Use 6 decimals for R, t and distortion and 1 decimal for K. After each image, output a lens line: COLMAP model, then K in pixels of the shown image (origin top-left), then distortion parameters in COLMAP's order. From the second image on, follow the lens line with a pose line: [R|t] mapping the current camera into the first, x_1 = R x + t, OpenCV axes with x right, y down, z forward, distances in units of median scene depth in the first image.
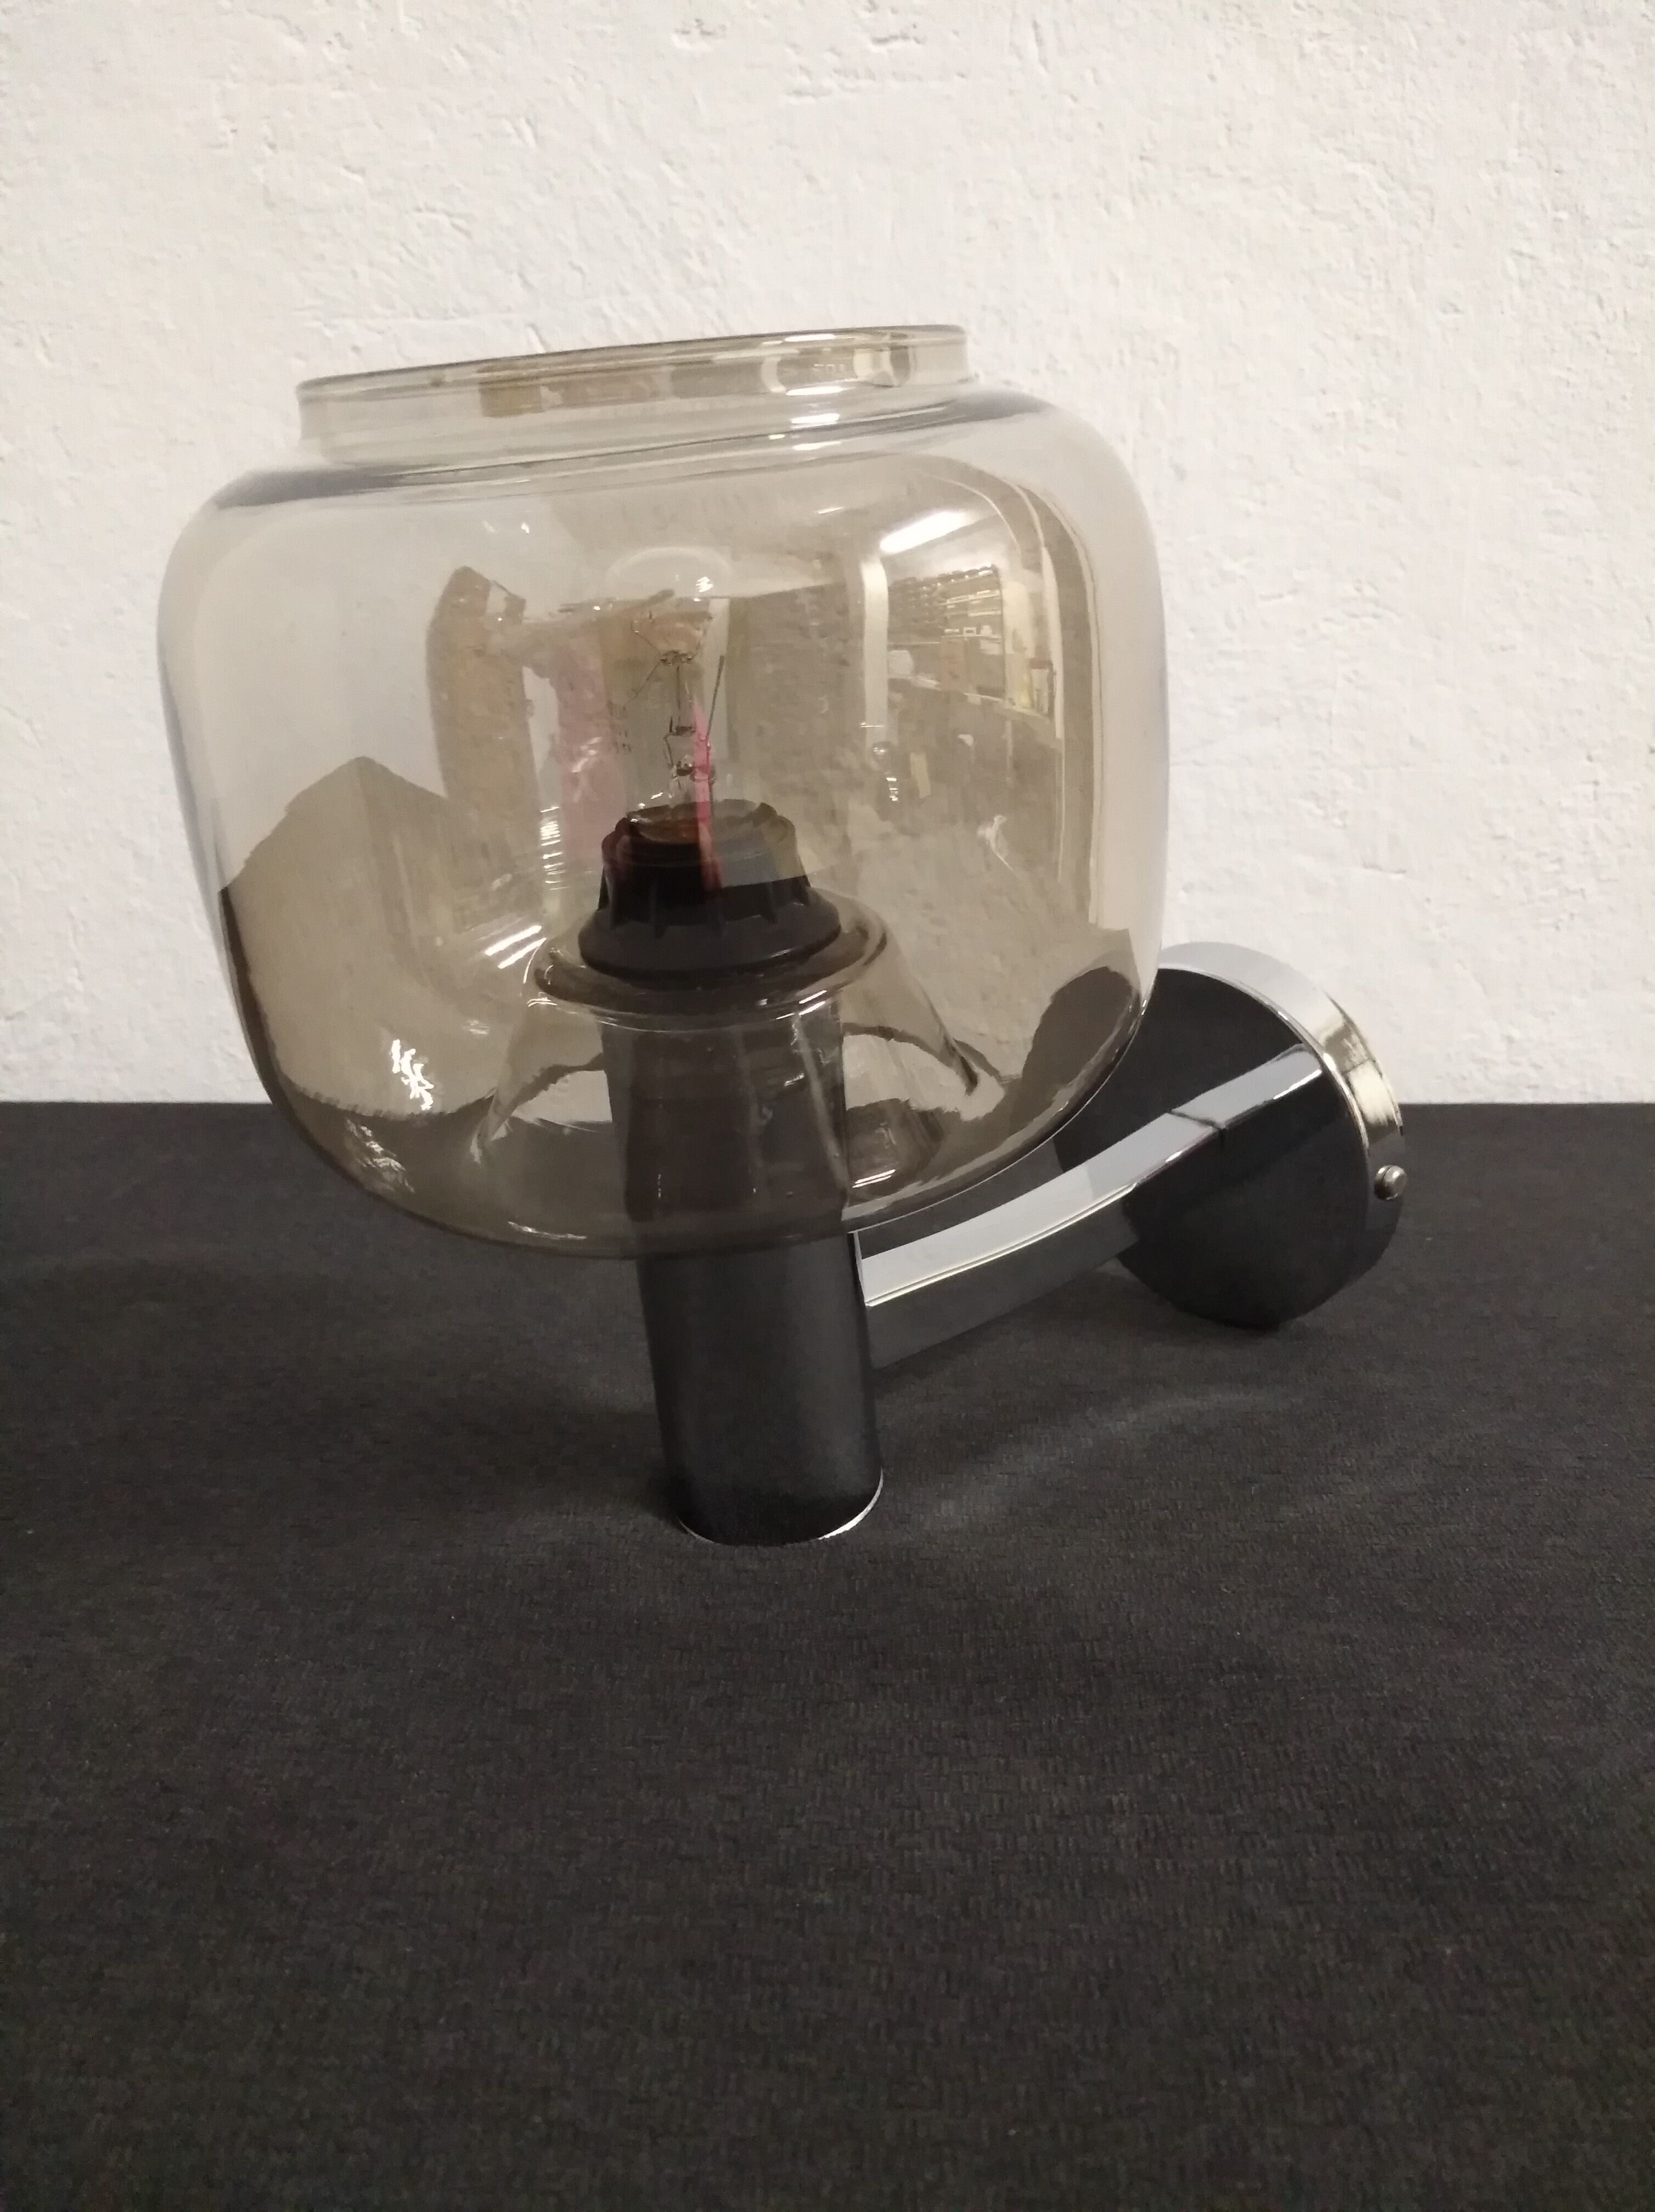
lens RADIAL K [[1715.7, 0, 874.8], [0, 1715.7, 1102.2], [0, 0, 1]] dist [-0.042171, 0.048239]
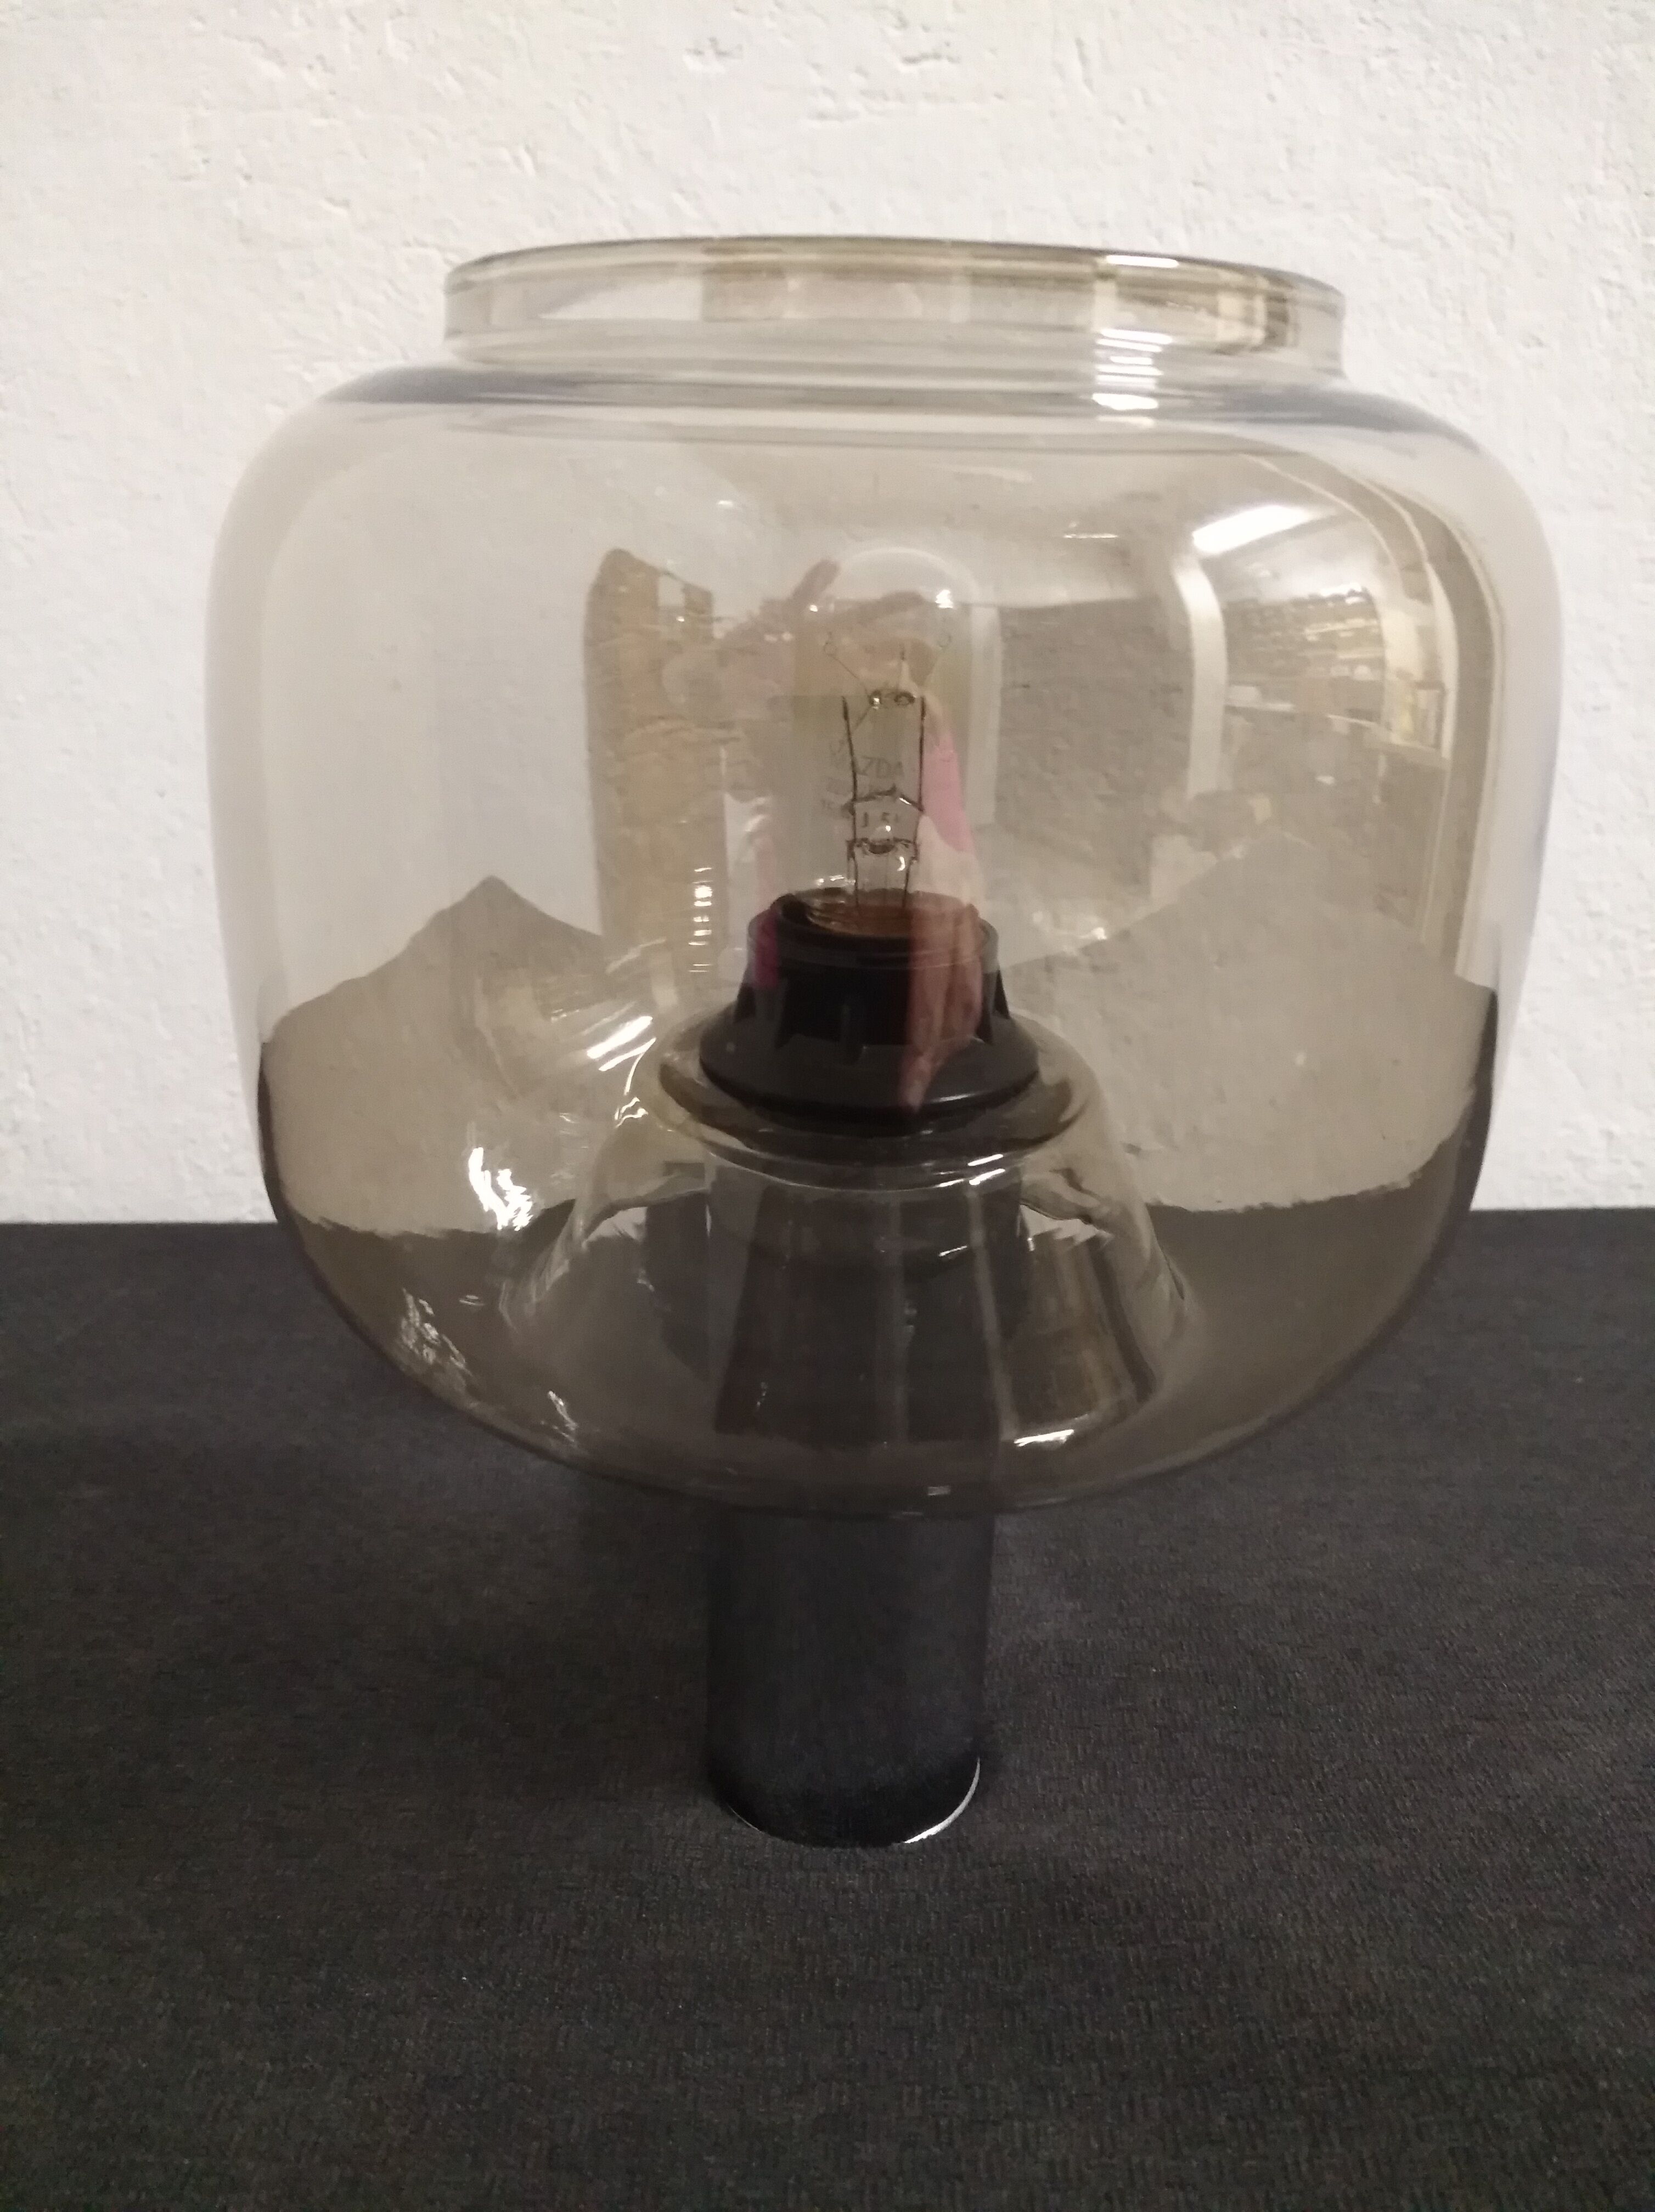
lens RADIAL K [[1715.7, 0, 874.8], [0, 1715.7, 1102.2], [0, 0, 1]] dist [-0.042171, 0.048239]
pose [[0.999916, -0.010355, 0.007842, -0.028681], [0.010702, 0.998907, -0.045509, -0.018737], [-0.007362, 0.045589, 0.998933, 0.104524]]
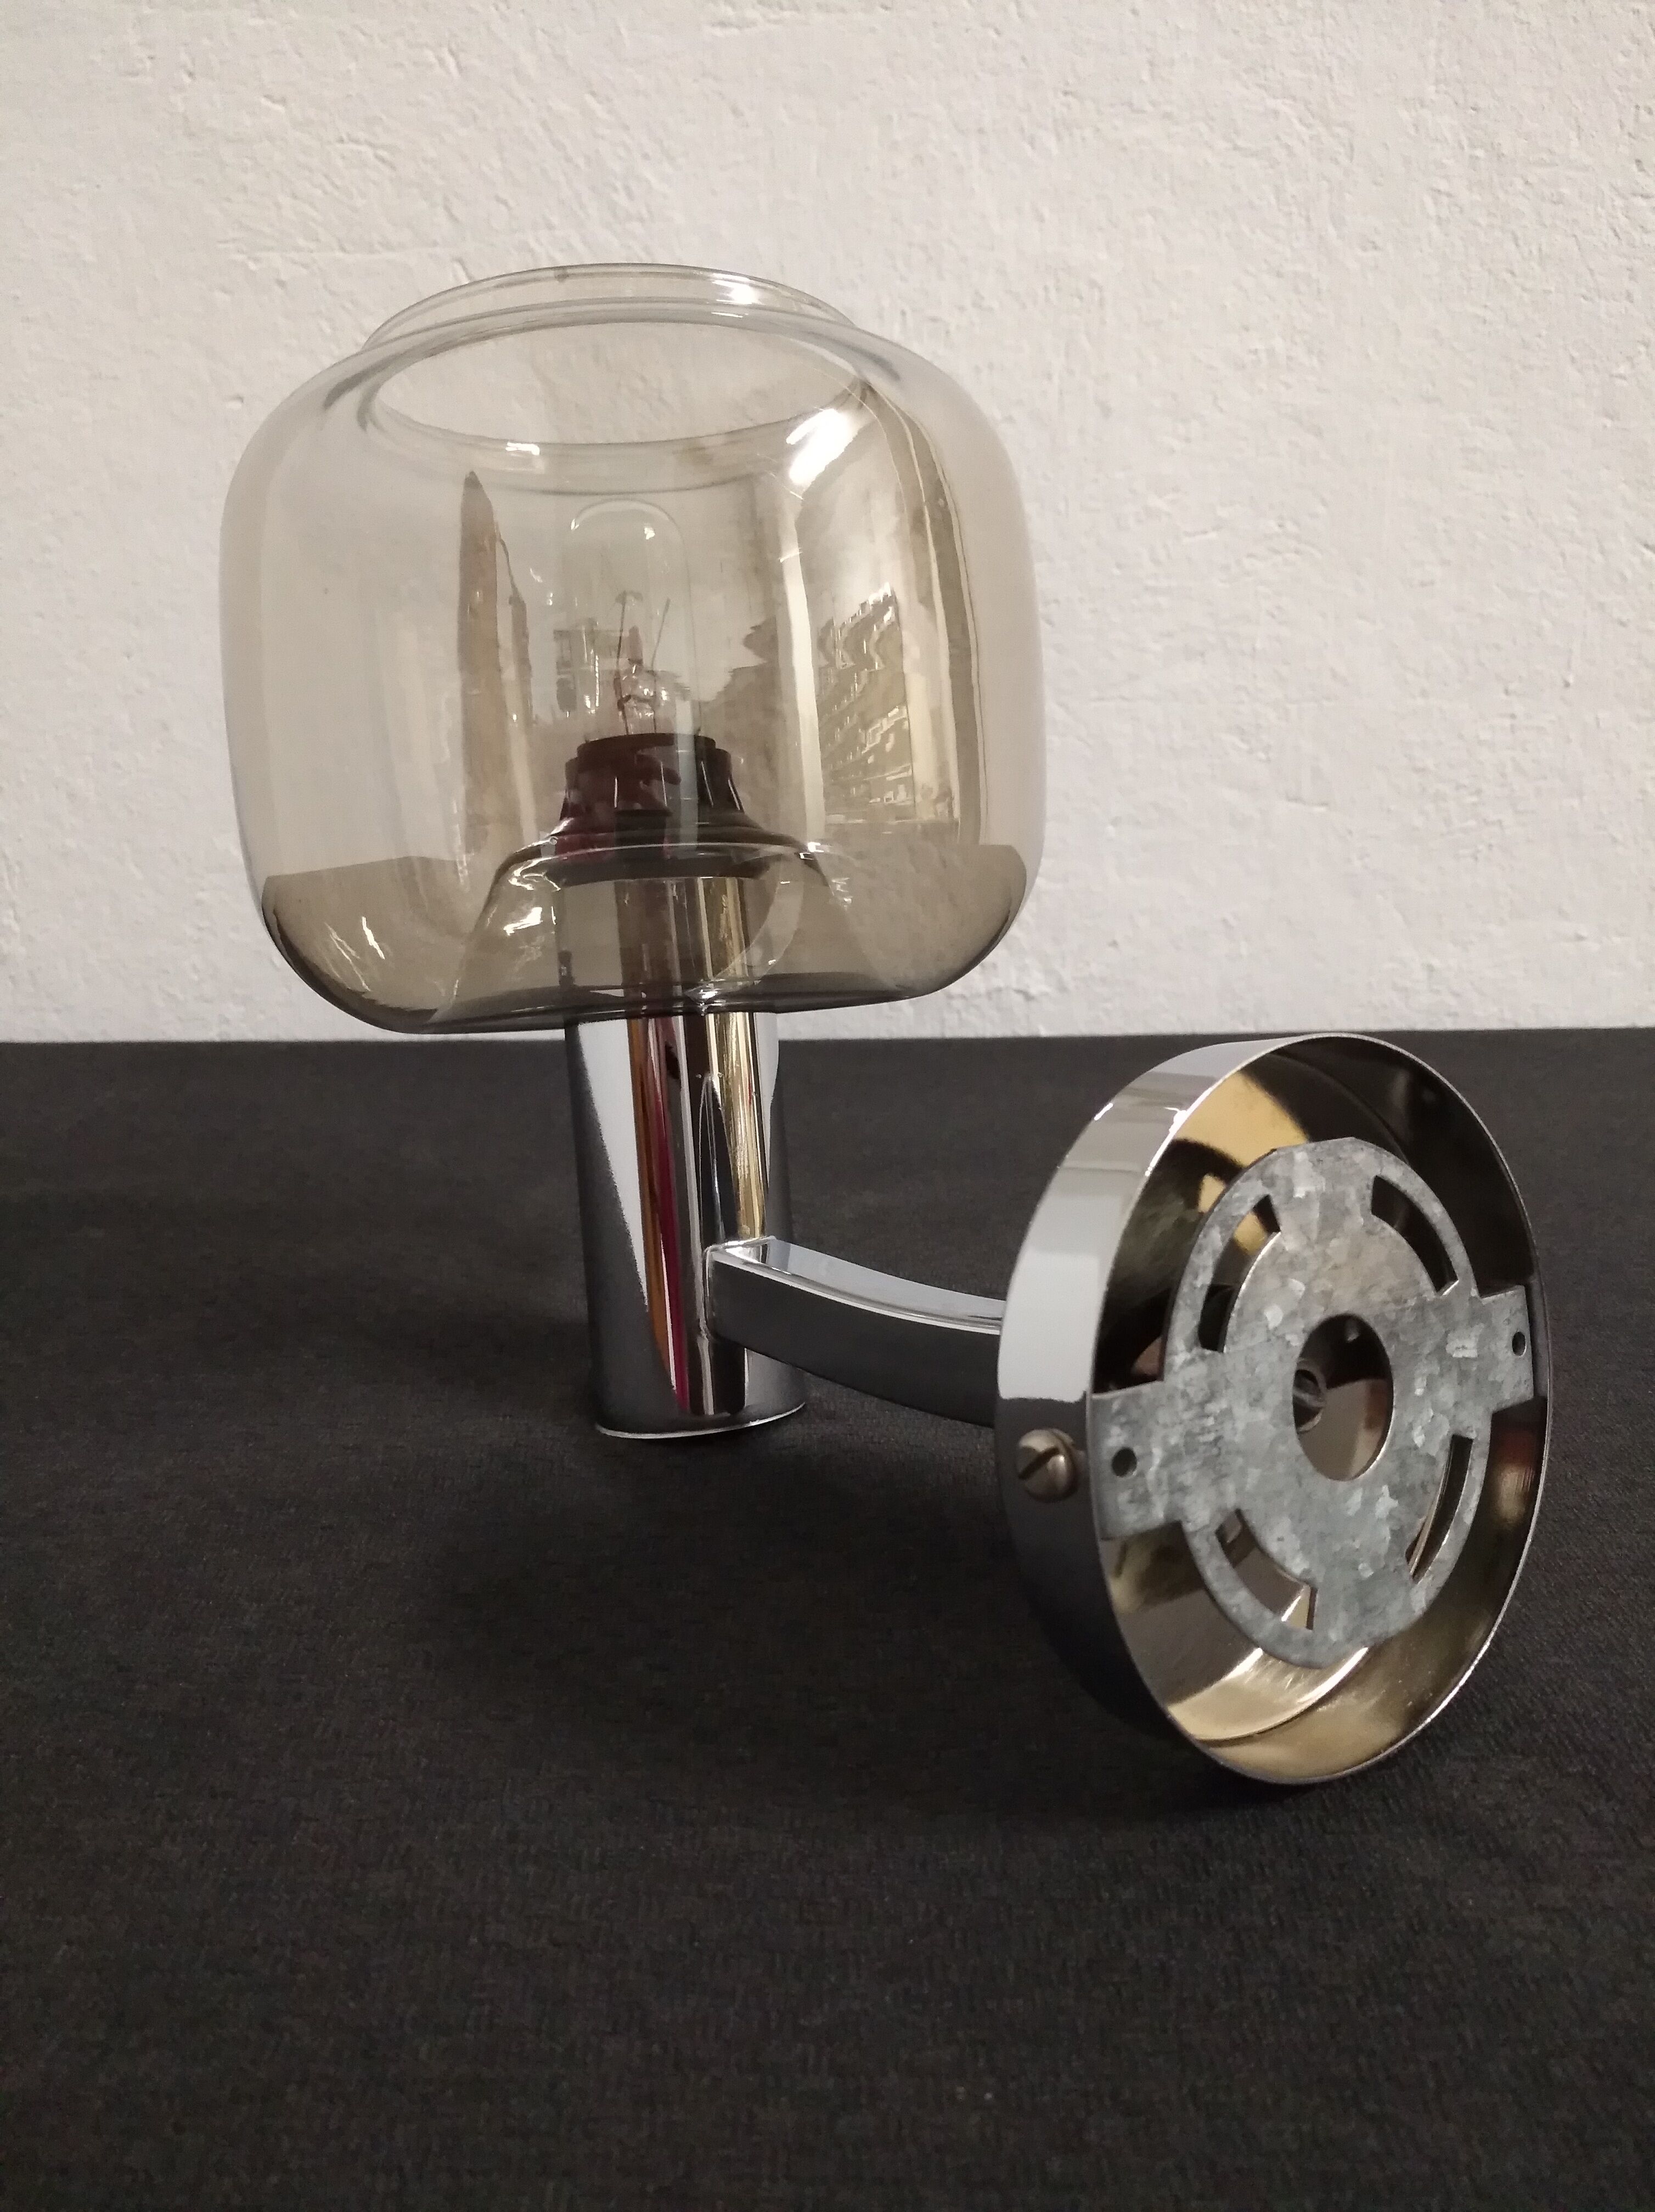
lens RADIAL K [[1715.7, 0, 874.8], [0, 1715.7, 1102.2], [0, 0, 1]] dist [-0.042171, 0.048239]
pose [[0.999515, -0.010607, 0.029283, 0.008372], [0.009679, 0.999453, 0.031633, 0.008715], [-0.029602, -0.031335, 0.999070, -0.020215]]
